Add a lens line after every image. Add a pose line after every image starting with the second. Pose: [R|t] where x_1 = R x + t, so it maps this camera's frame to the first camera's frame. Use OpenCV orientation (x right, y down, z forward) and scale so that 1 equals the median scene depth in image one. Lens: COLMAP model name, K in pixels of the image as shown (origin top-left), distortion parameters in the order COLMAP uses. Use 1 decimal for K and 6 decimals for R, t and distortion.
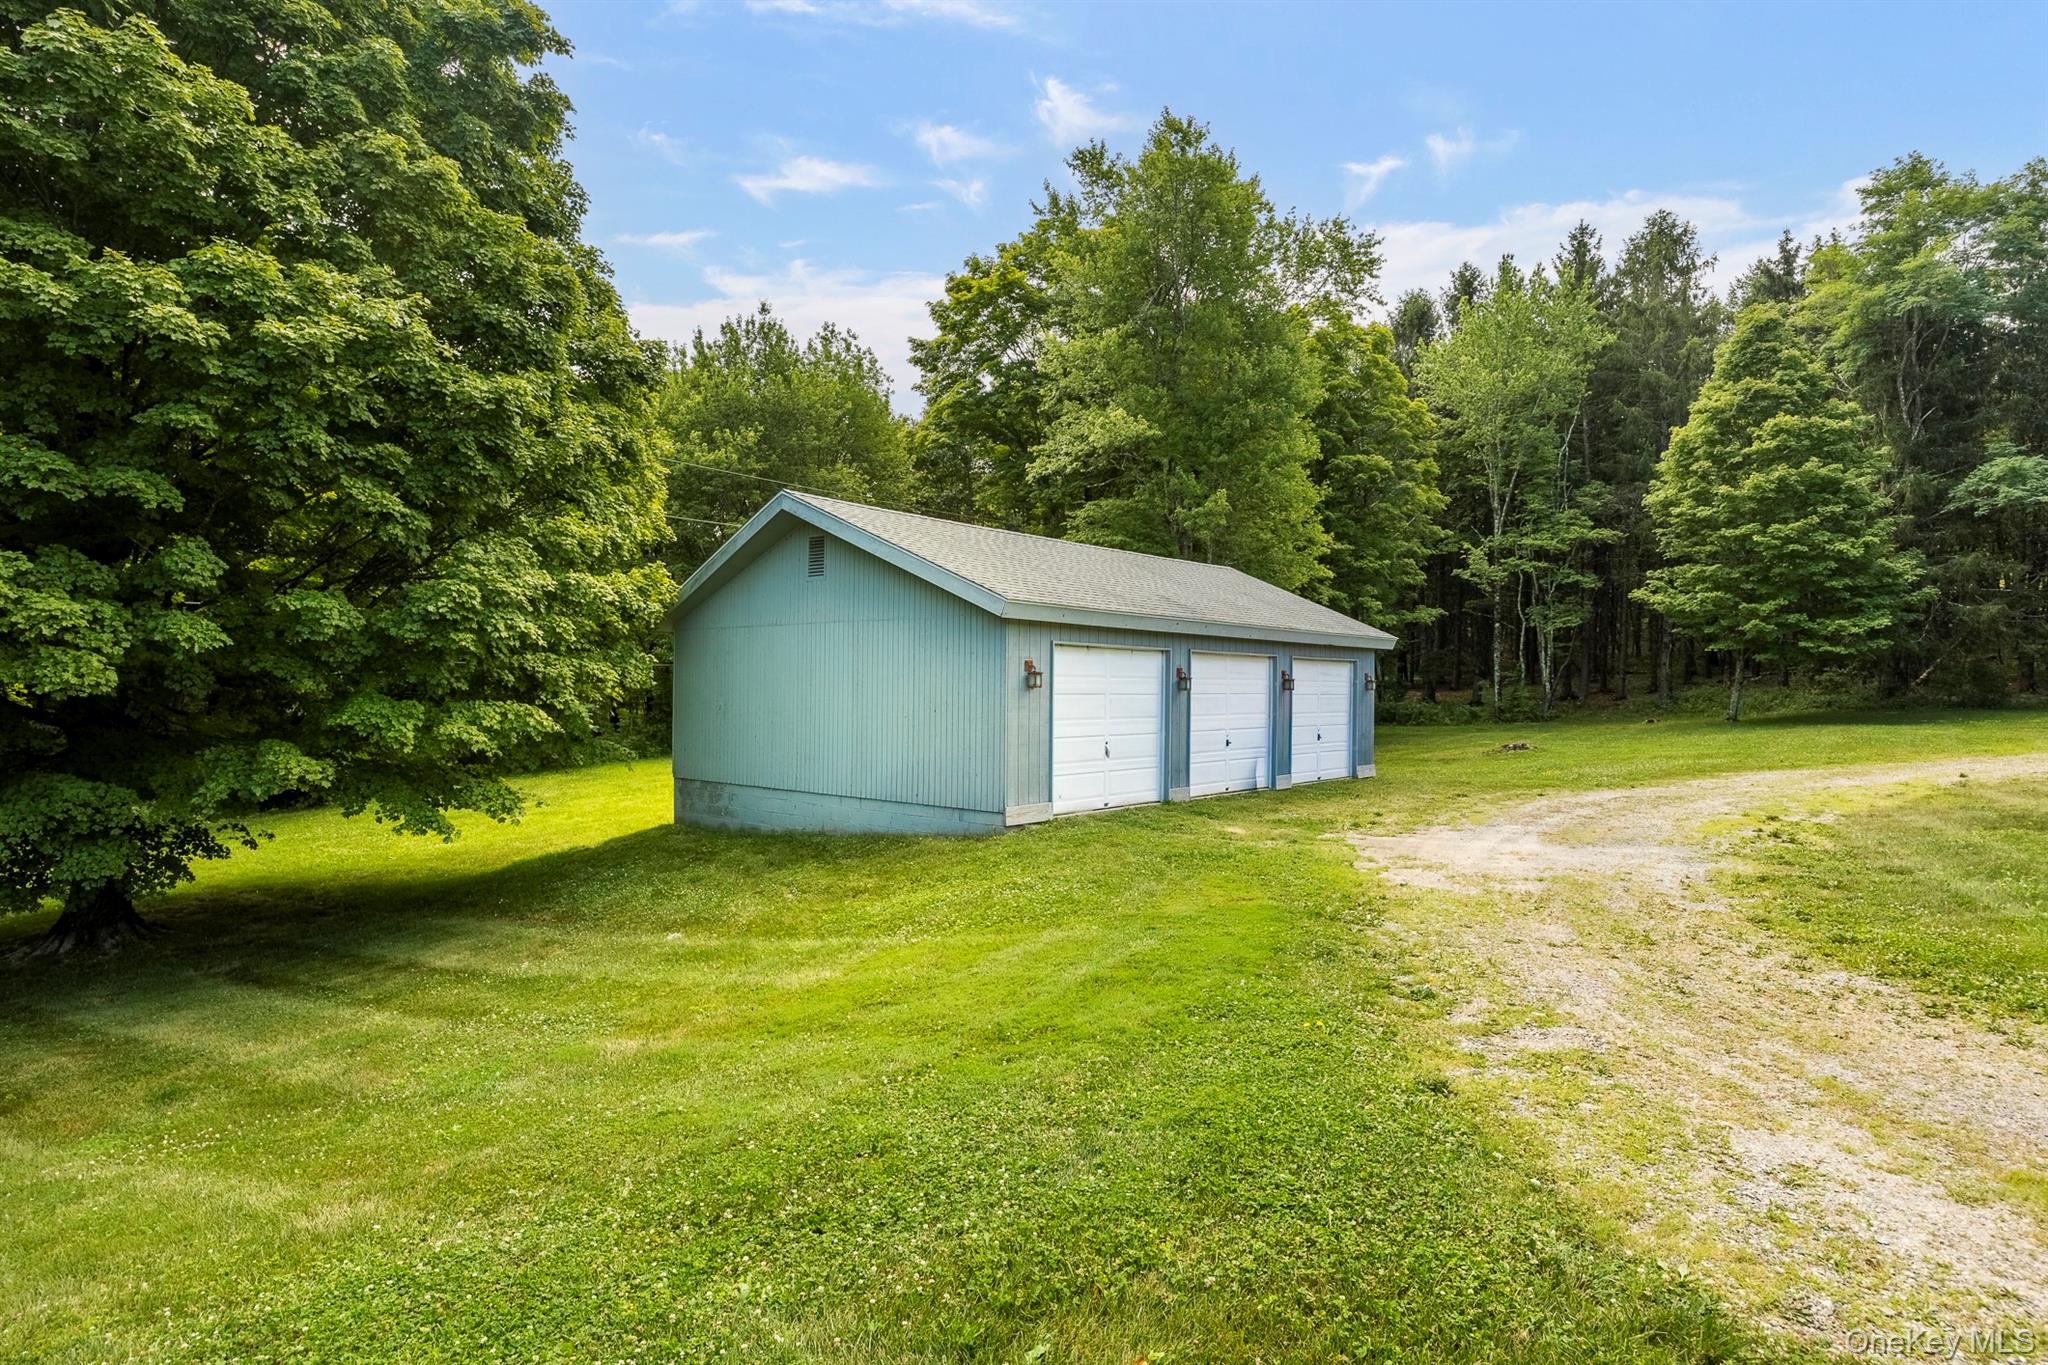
lens RADIAL K [[1112.3, 0, 1024.0], [0, 1112.3, 682.5], [0, 0, 1]] dist [-0.005645, -0.002139]
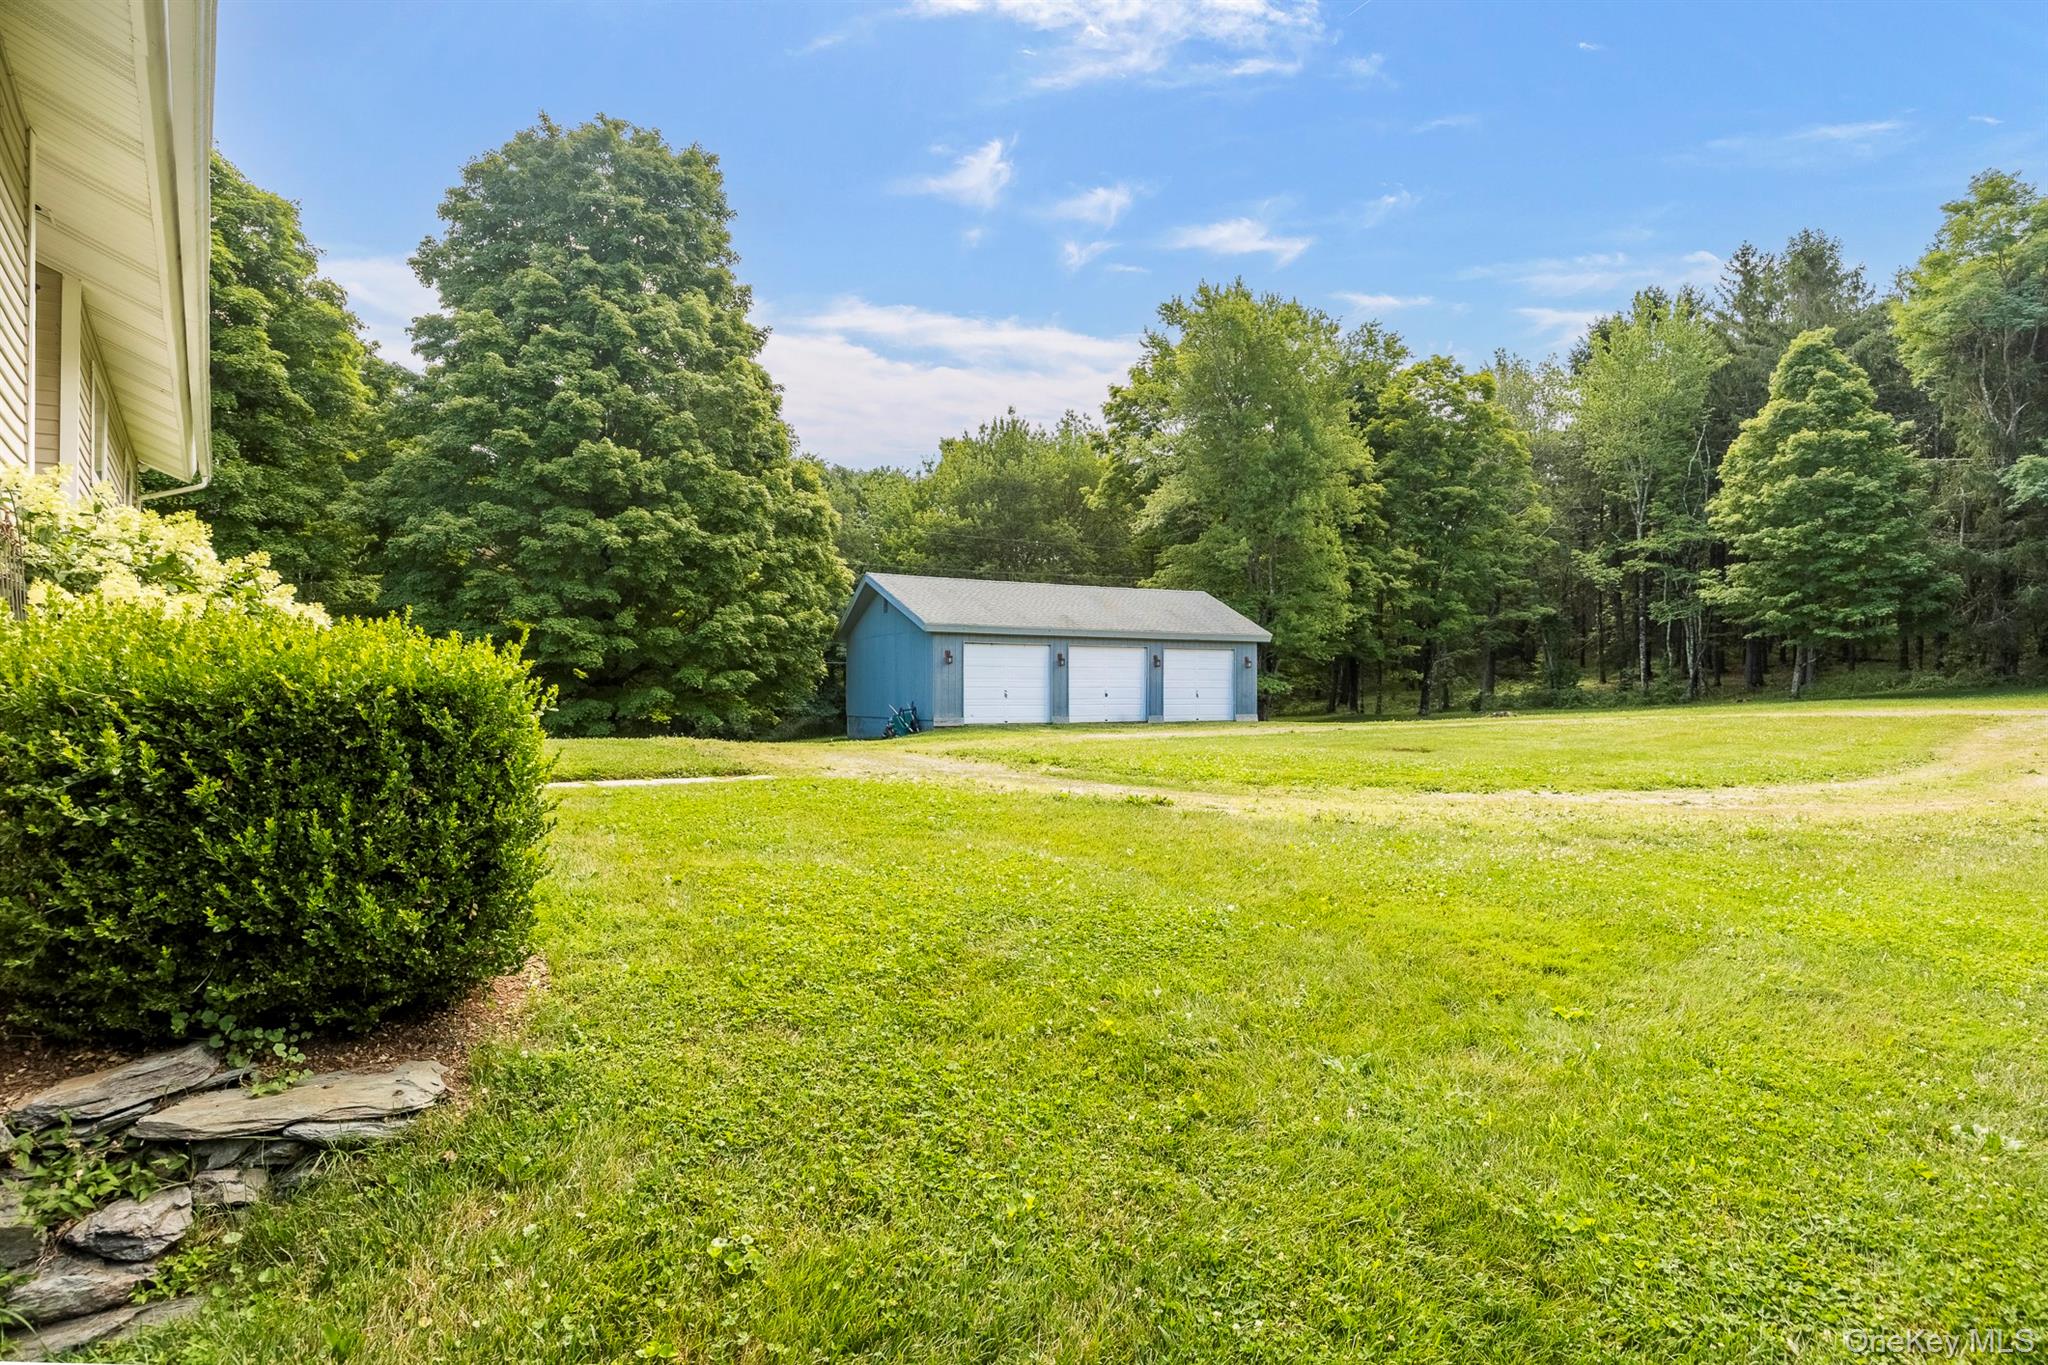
lens RADIAL K [[1112.3, 0, 1024.0], [0, 1112.3, 682.5], [0, 0, 1]] dist [-0.005645, -0.002139]
pose [[0.925890, -0.004604, -0.377765, 0.382363], [0.003527, 0.999988, -0.003542, 0.020444], [0.377777, 0.001947, 0.925895, -0.375325]]
